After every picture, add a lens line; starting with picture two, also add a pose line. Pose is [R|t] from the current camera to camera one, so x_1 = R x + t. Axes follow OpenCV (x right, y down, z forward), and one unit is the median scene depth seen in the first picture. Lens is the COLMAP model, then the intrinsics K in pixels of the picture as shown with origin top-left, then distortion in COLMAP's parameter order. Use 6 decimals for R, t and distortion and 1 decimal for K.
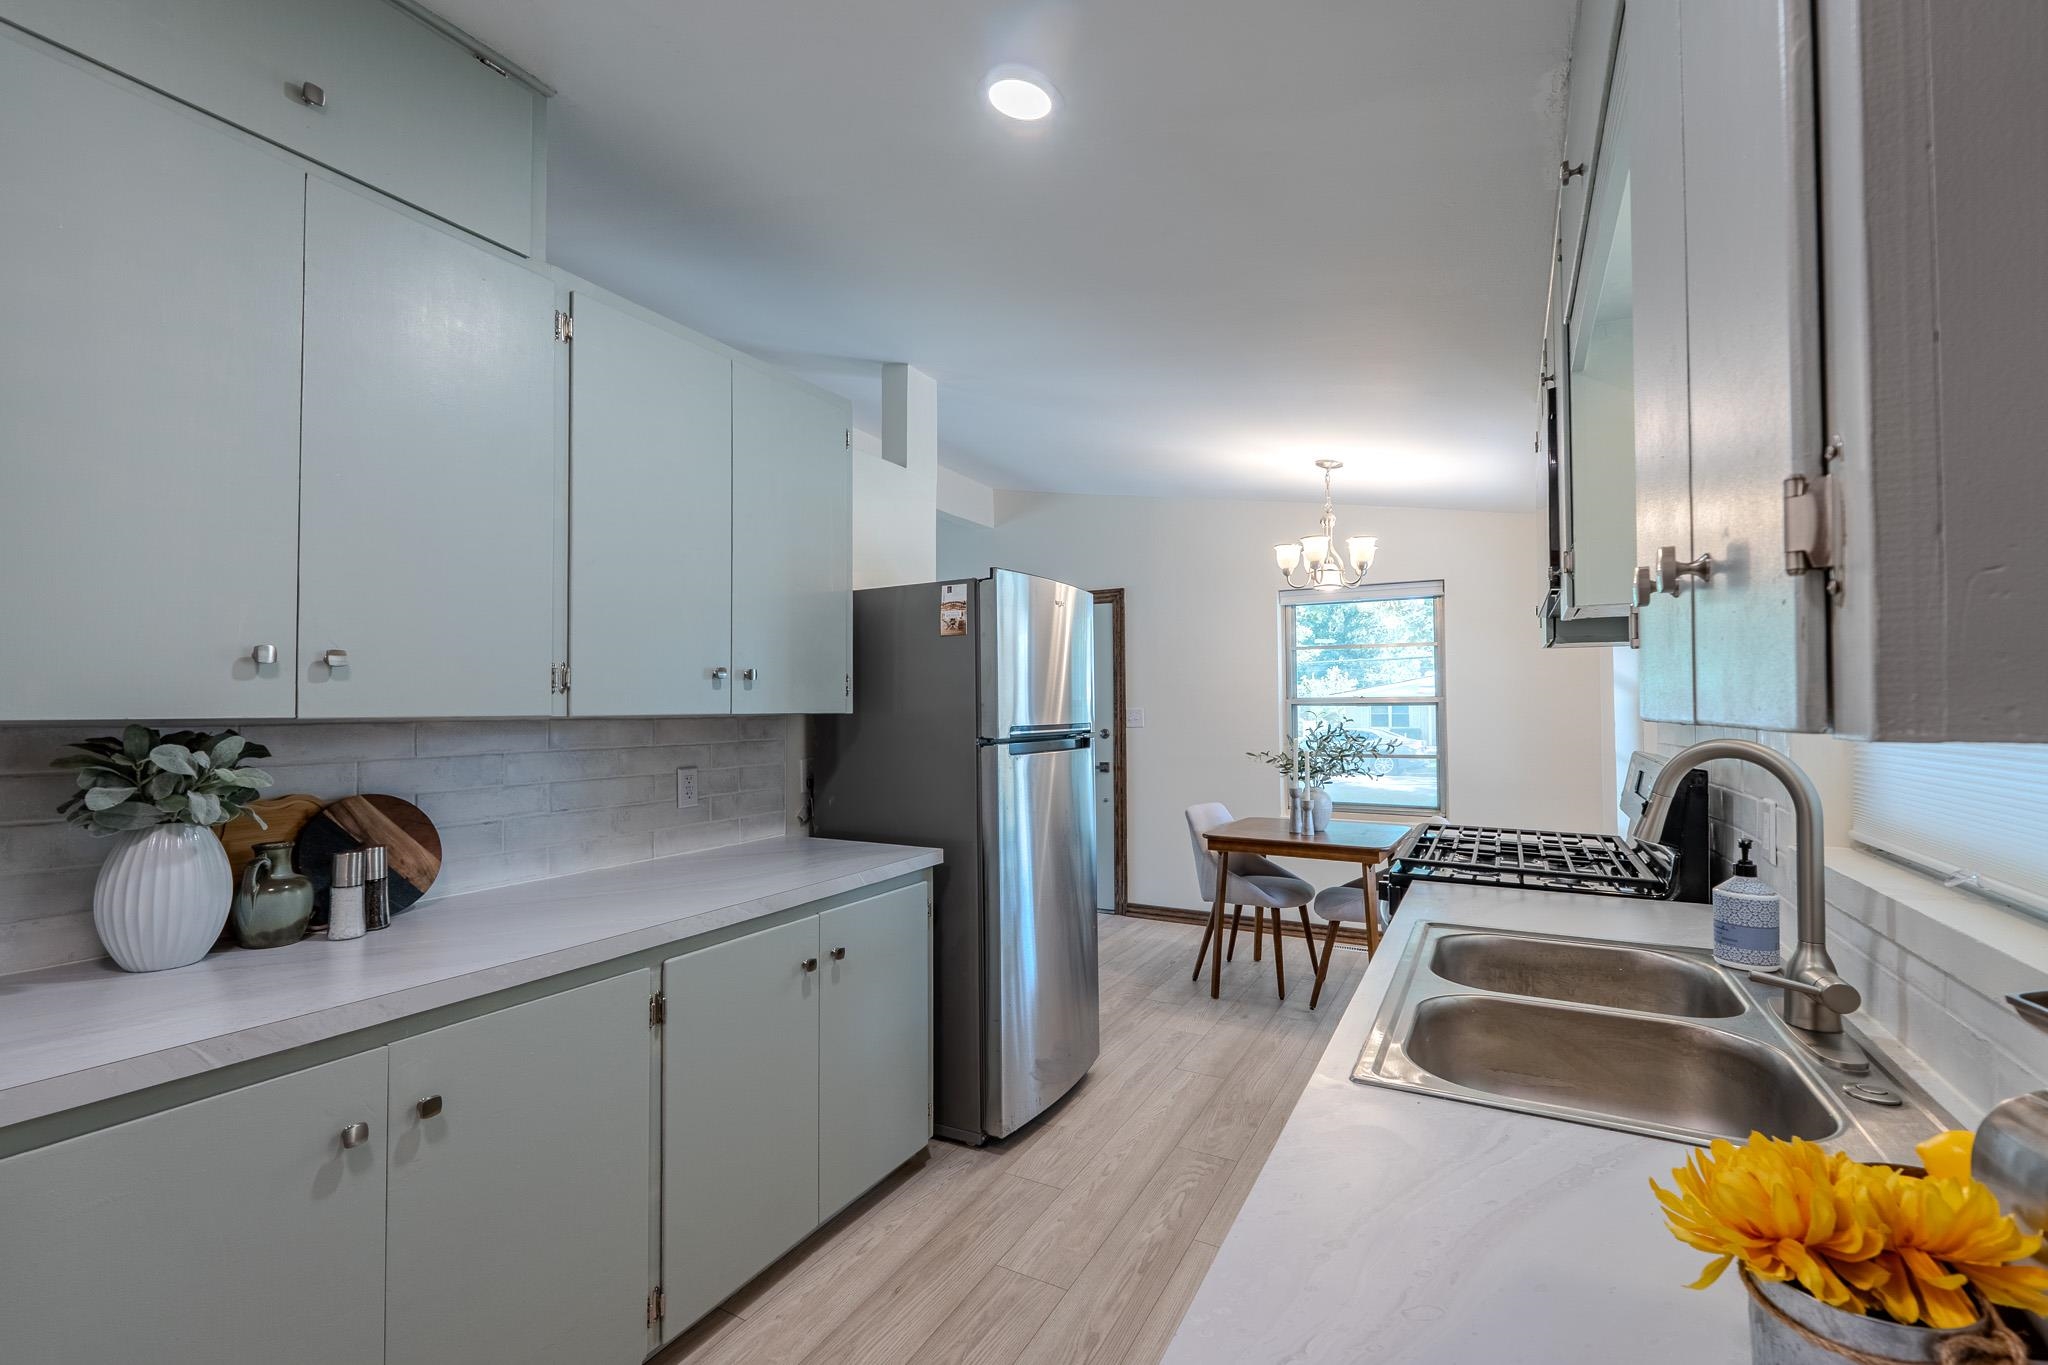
lens RADIAL K [[873.8, 0, 1010.4], [0, 873.8, 688.1], [0, 0, 1]] dist [0.000651, 0.000019]
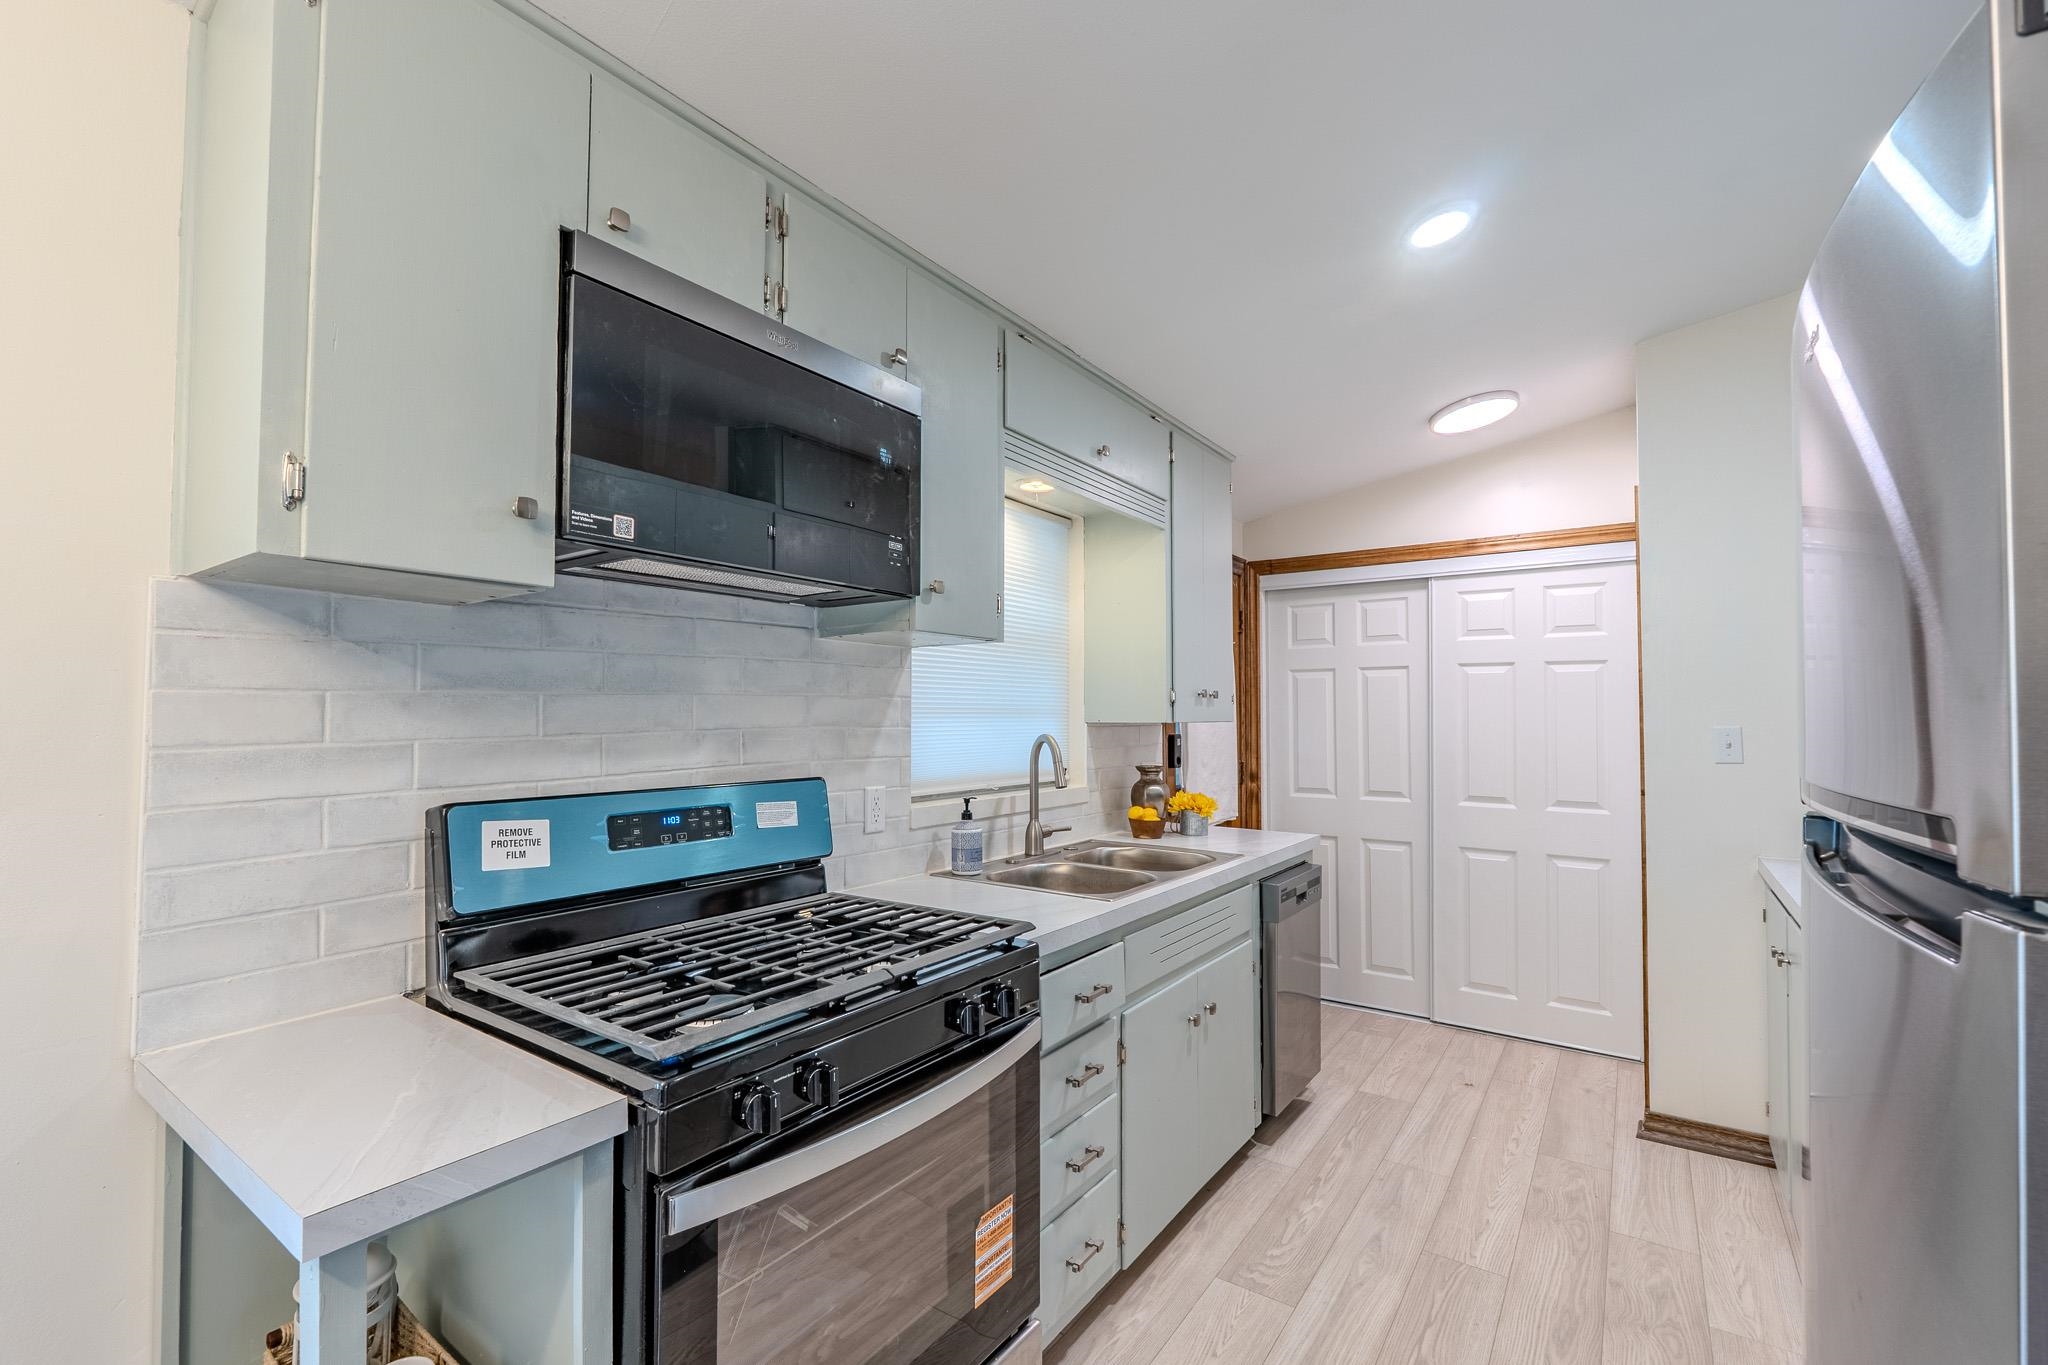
lens RADIAL K [[880.5, 0, 1029.3], [0, 880.5, 687.2], [0, 0, 1]] dist [-0.000427, -0.000118]
pose [[-0.996074, 0.001641, 0.088509, 0.237277], [-0.003504, 0.998313, -0.057952, 0.022892], [-0.088455, -0.058034, -0.994388, 1.105668]]
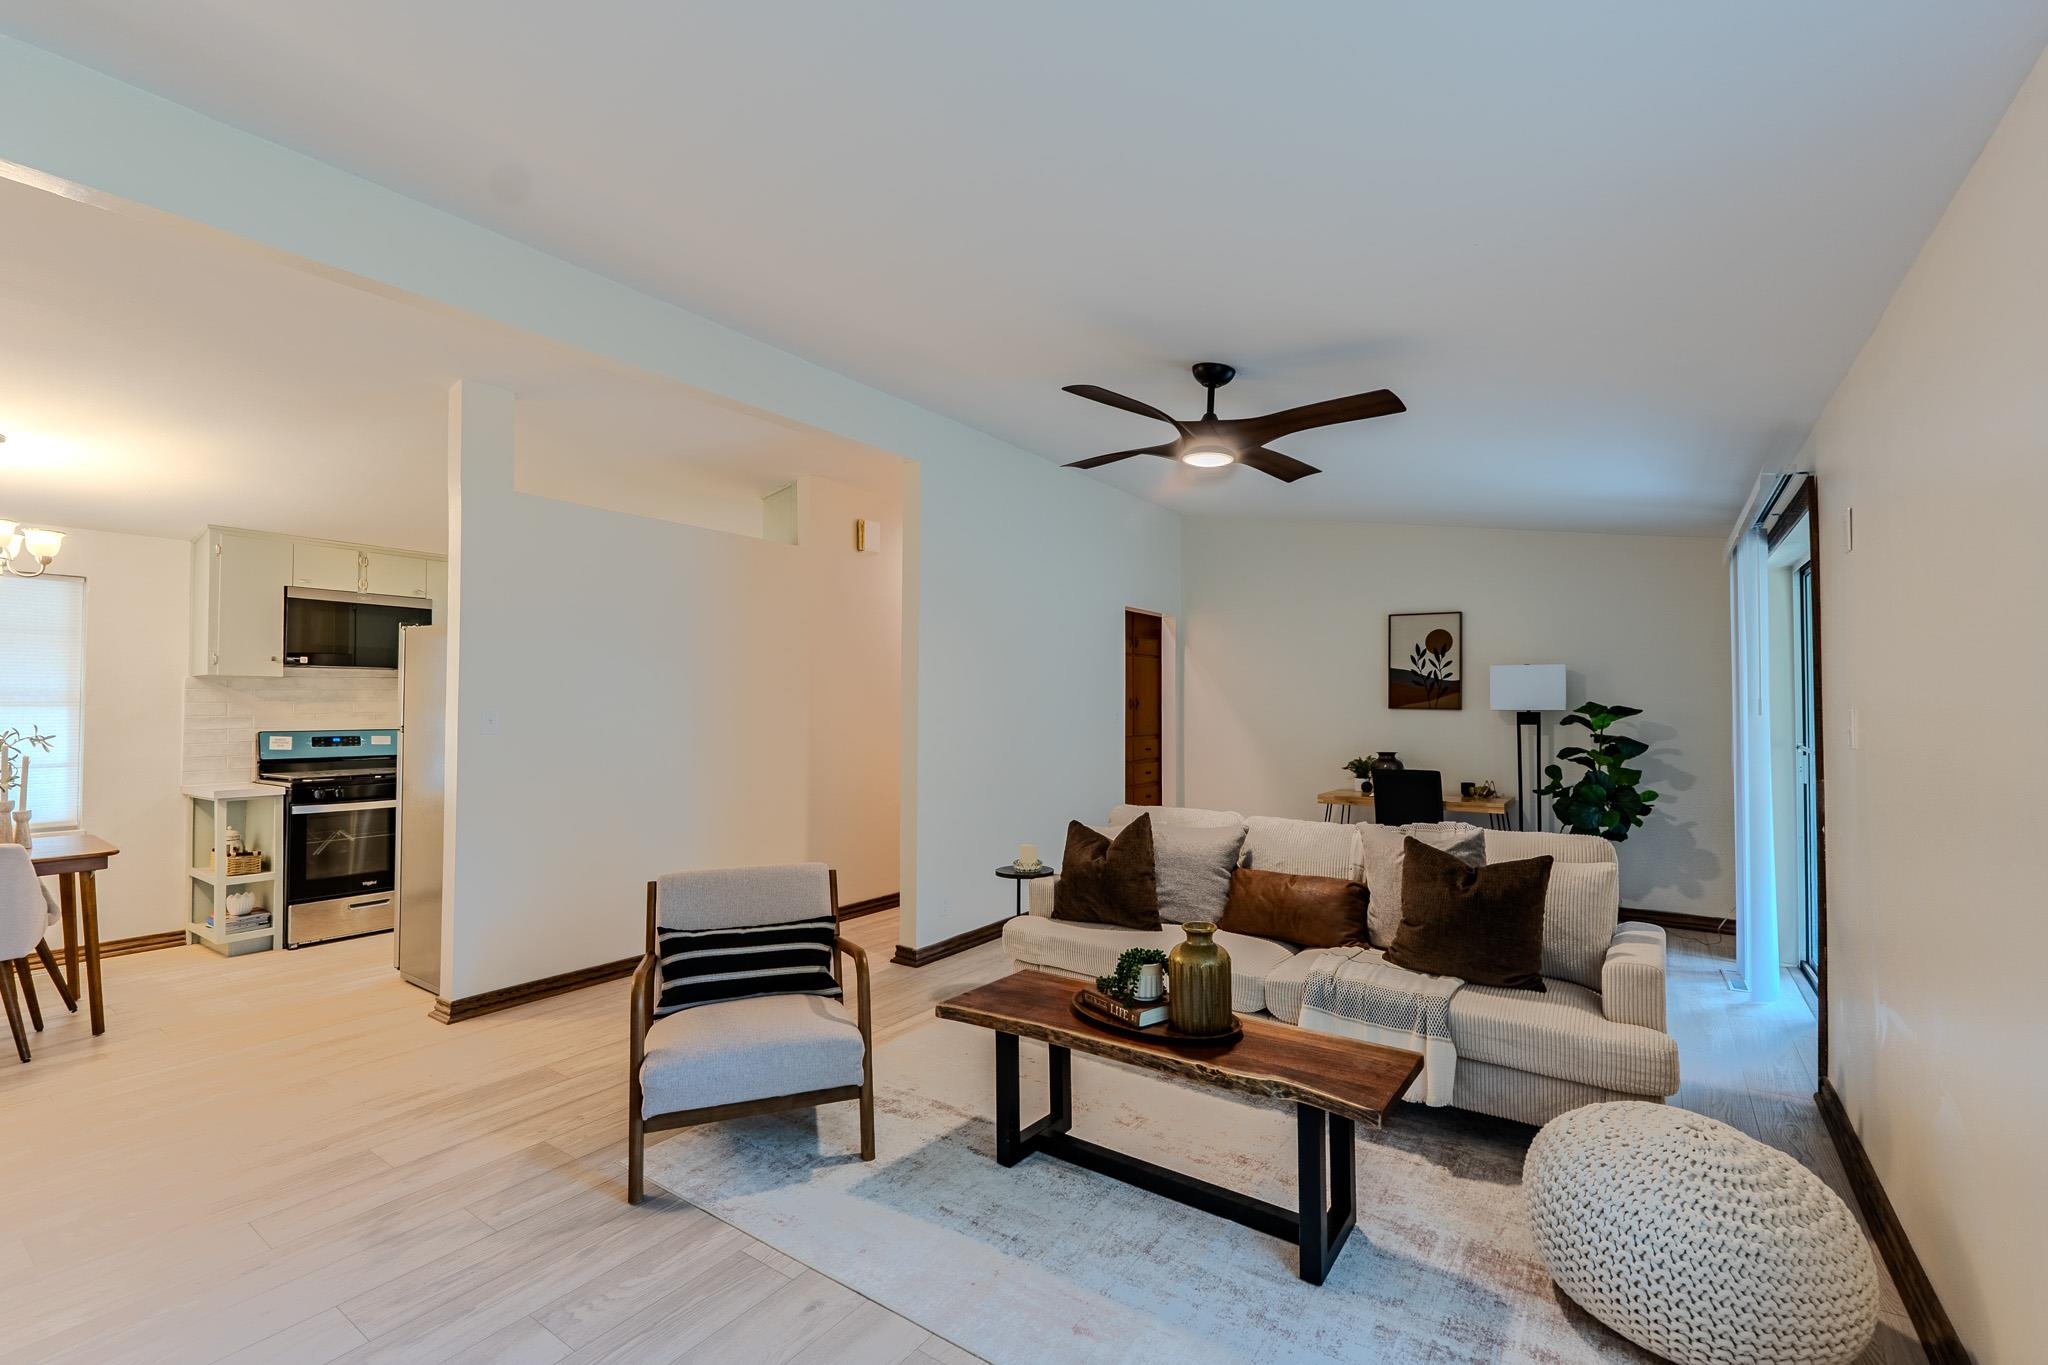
lens RADIAL K [[873.8, 0, 1010.4], [0, 873.8, 688.1], [0, 0, 1]] dist [0.000651, 0.000019]
pose [[-0.995386, 0.006613, 0.095720, -0.899323], [0.001634, 0.998646, -0.051999, 0.058964], [-0.095934, -0.051602, -0.994049, 2.110569]]
